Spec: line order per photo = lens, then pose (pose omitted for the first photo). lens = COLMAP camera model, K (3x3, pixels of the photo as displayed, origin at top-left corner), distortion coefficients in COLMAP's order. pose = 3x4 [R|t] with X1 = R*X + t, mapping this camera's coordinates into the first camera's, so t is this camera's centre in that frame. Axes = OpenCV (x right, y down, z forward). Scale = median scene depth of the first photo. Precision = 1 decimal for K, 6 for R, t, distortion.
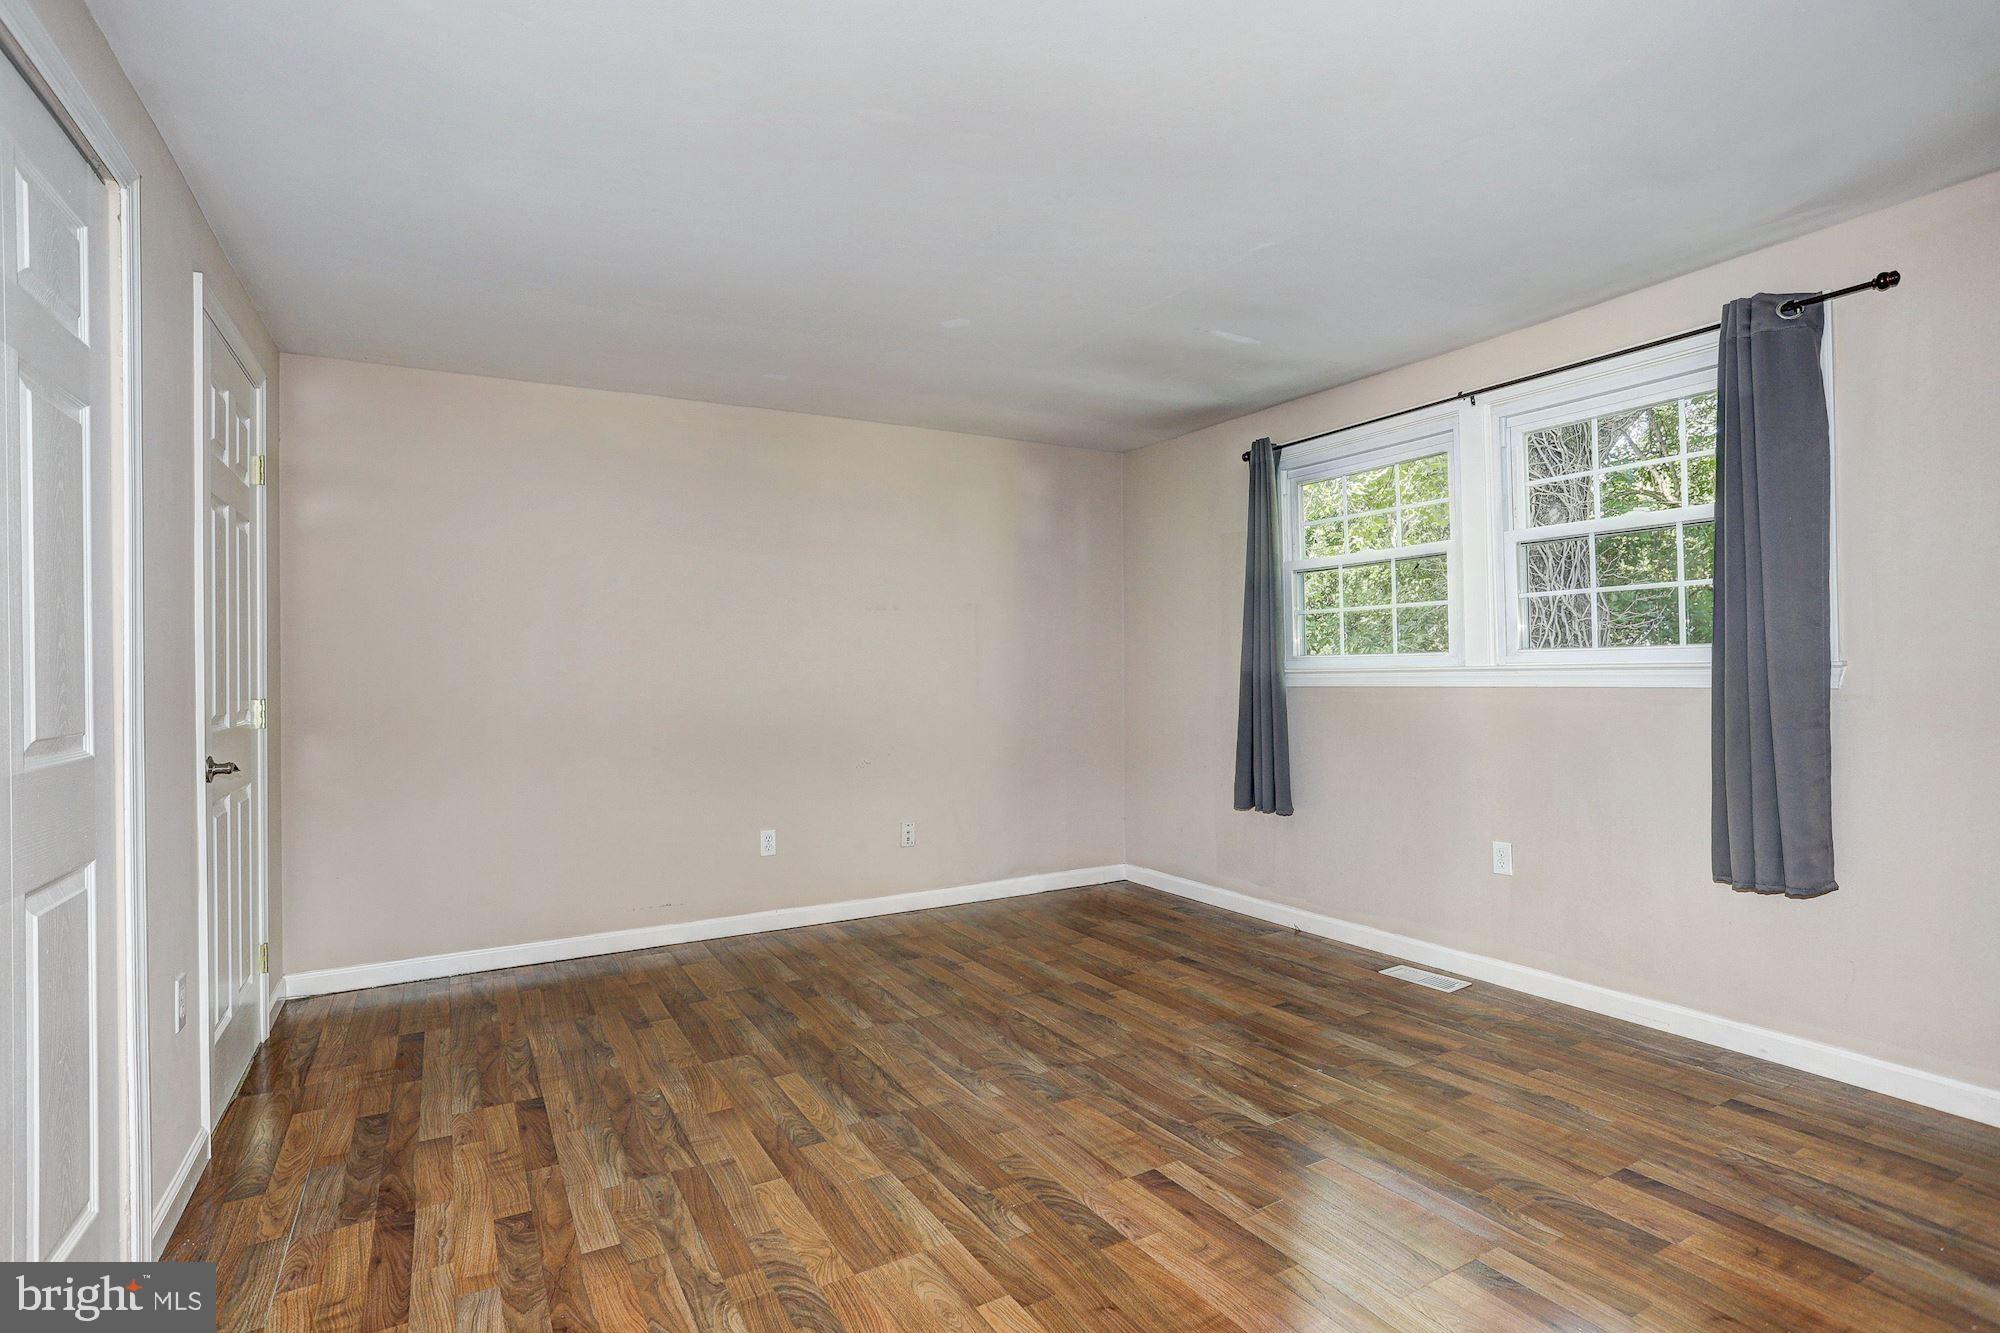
lens RADIAL K [[962.0, 0, 994.4], [0, 962.0, 675.2], [0, 0, 1]] dist [-0.055590, 0.036026]
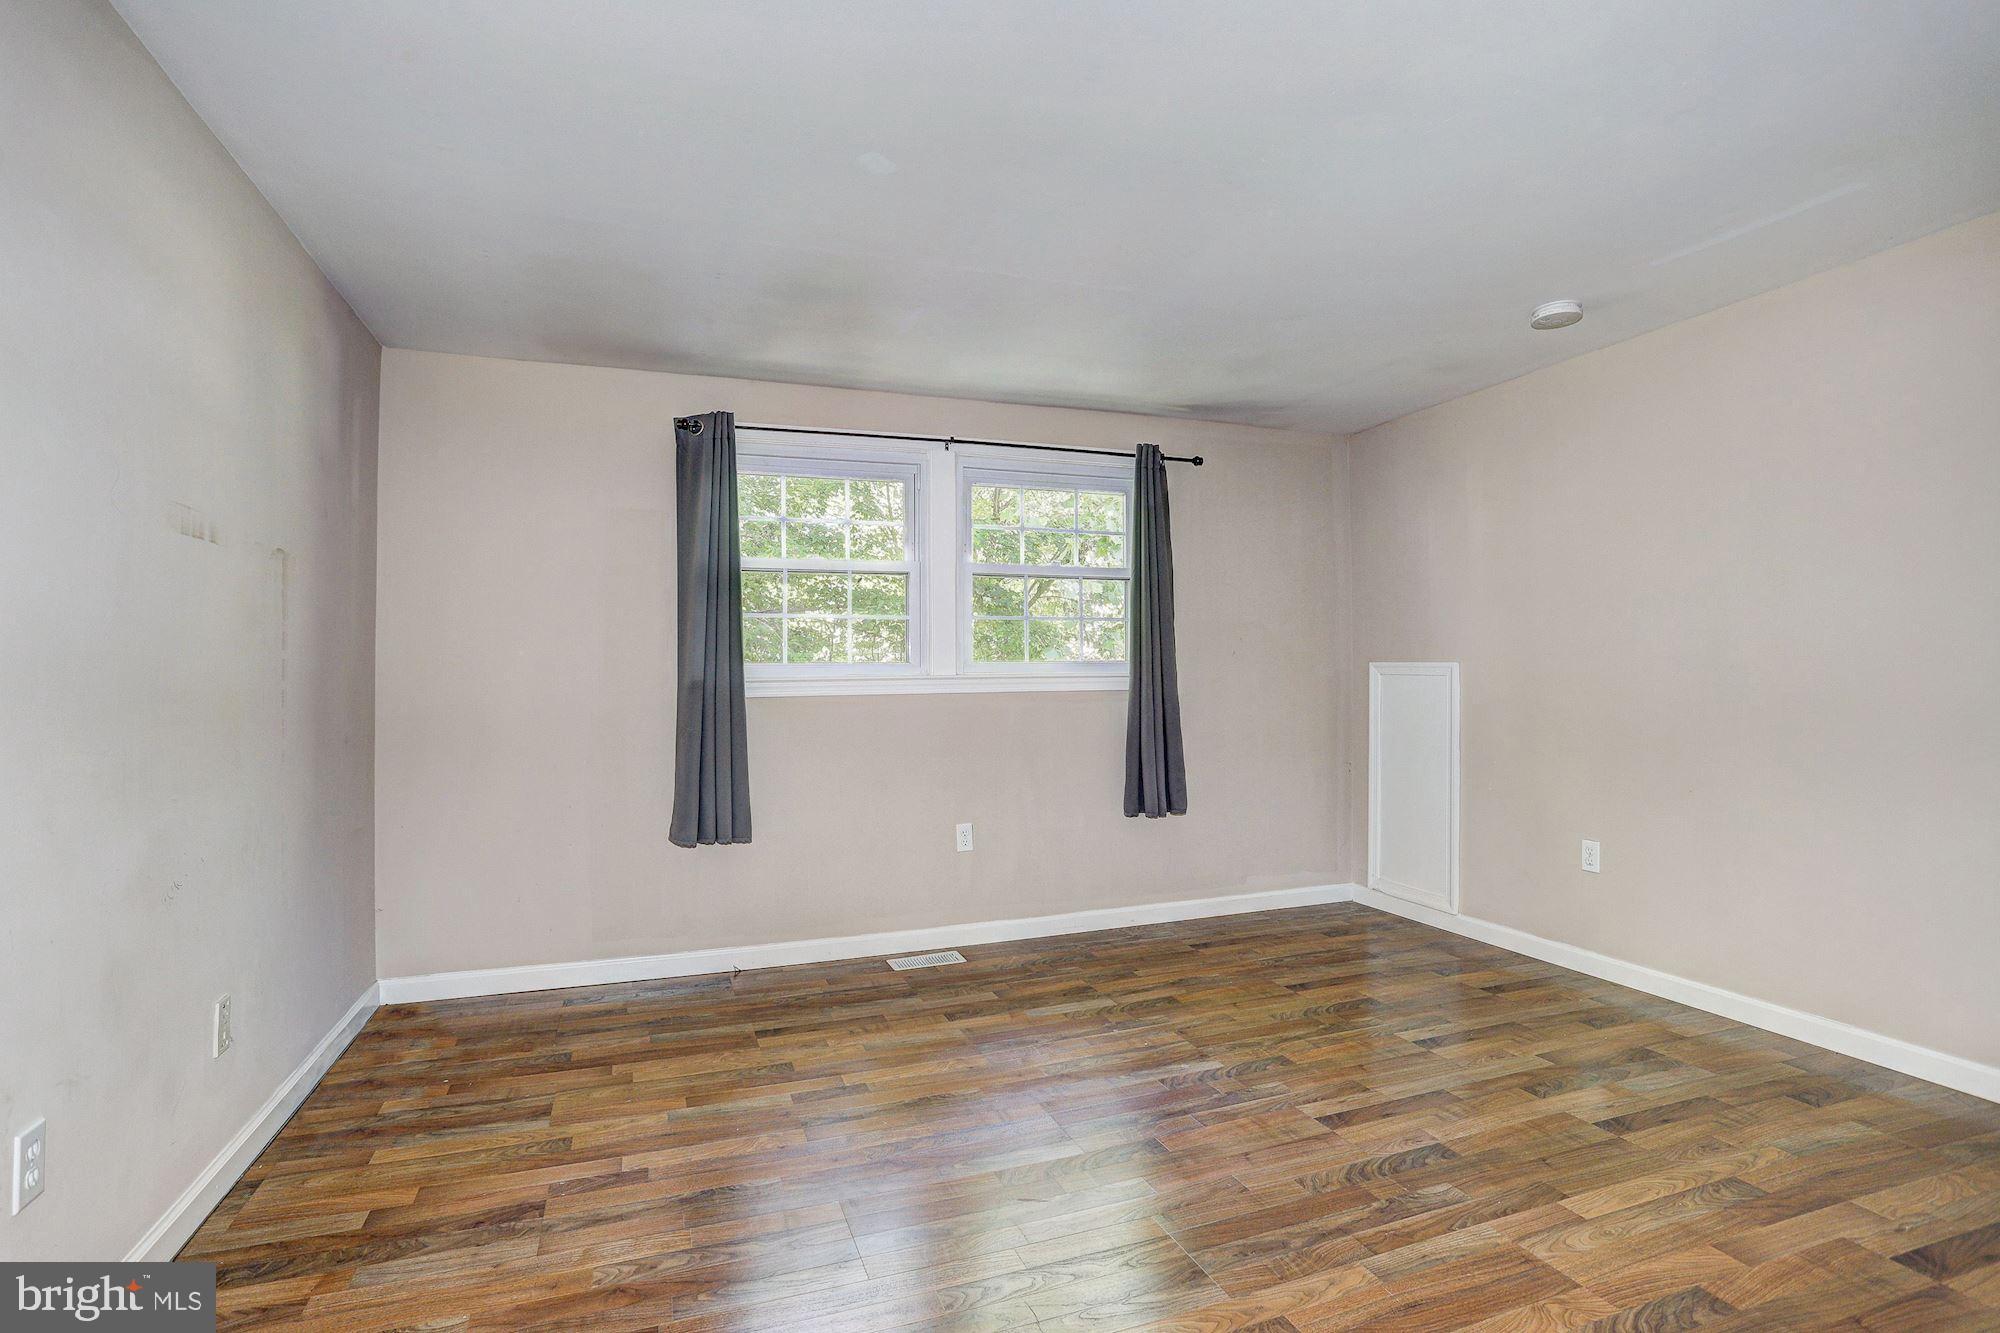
lens RADIAL K [[962.0, 0, 994.4], [0, 962.0, 675.2], [0, 0, 1]] dist [-0.055590, 0.036026]
pose [[0.175905, 0.014164, 0.984305, -0.703869], [0.008856, 0.999833, -0.015970, 0.010948], [-0.984367, 0.011527, 0.175750, 0.823775]]
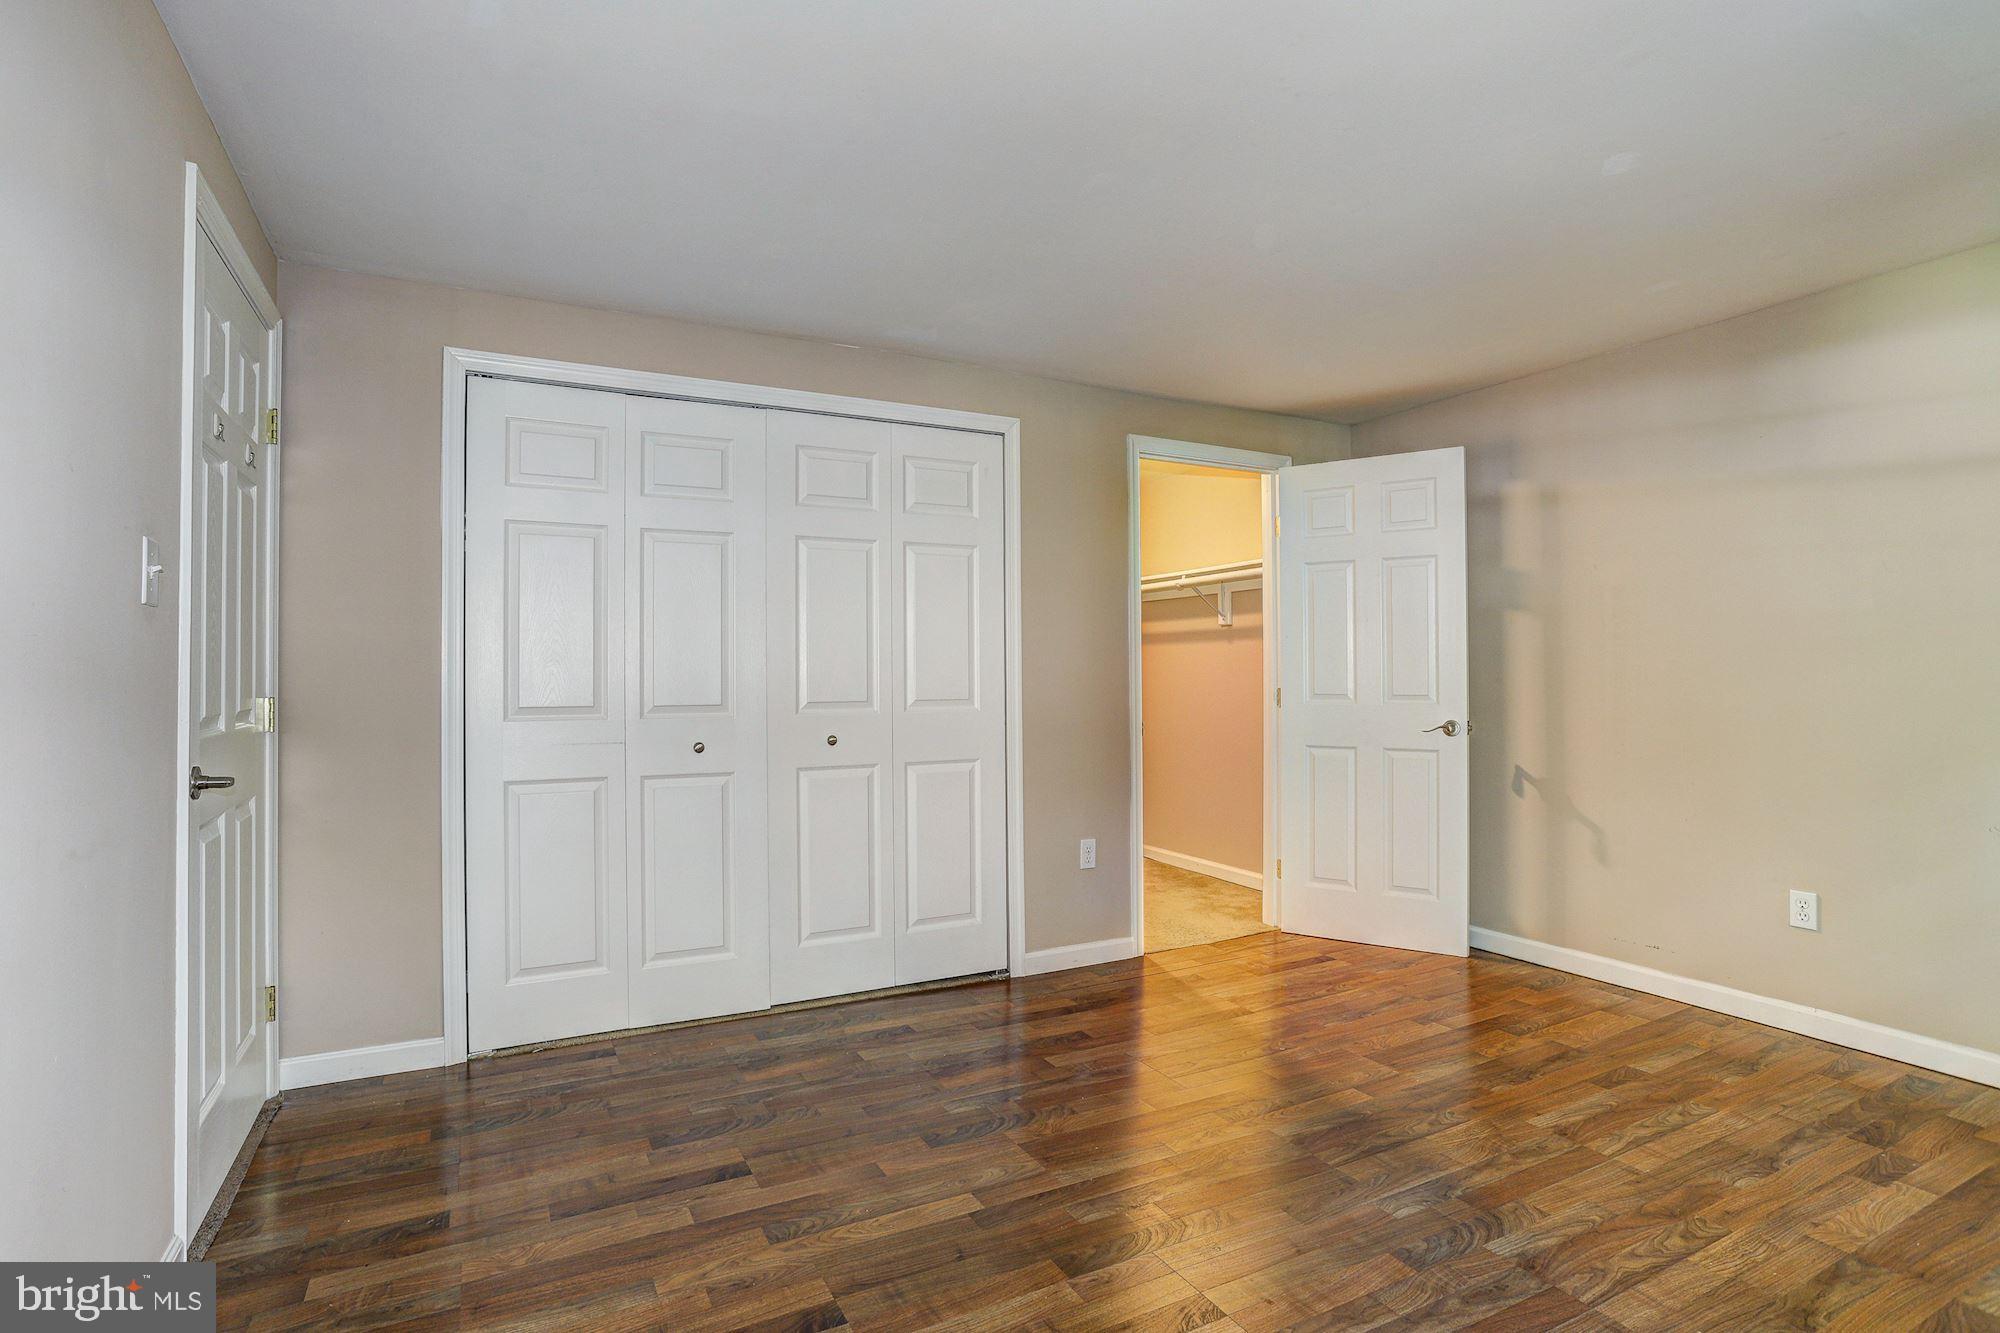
lens RADIAL K [[981.9, 0, 987.9], [0, 981.9, 661.7], [0, 0, 1]] dist [-0.059048, 0.029272]
pose [[-0.039278, -0.001971, -0.999226, 0.681023], [0.002471, 0.999995, -0.002070, -0.011088], [0.999225, -0.002551, -0.039273, 0.589820]]
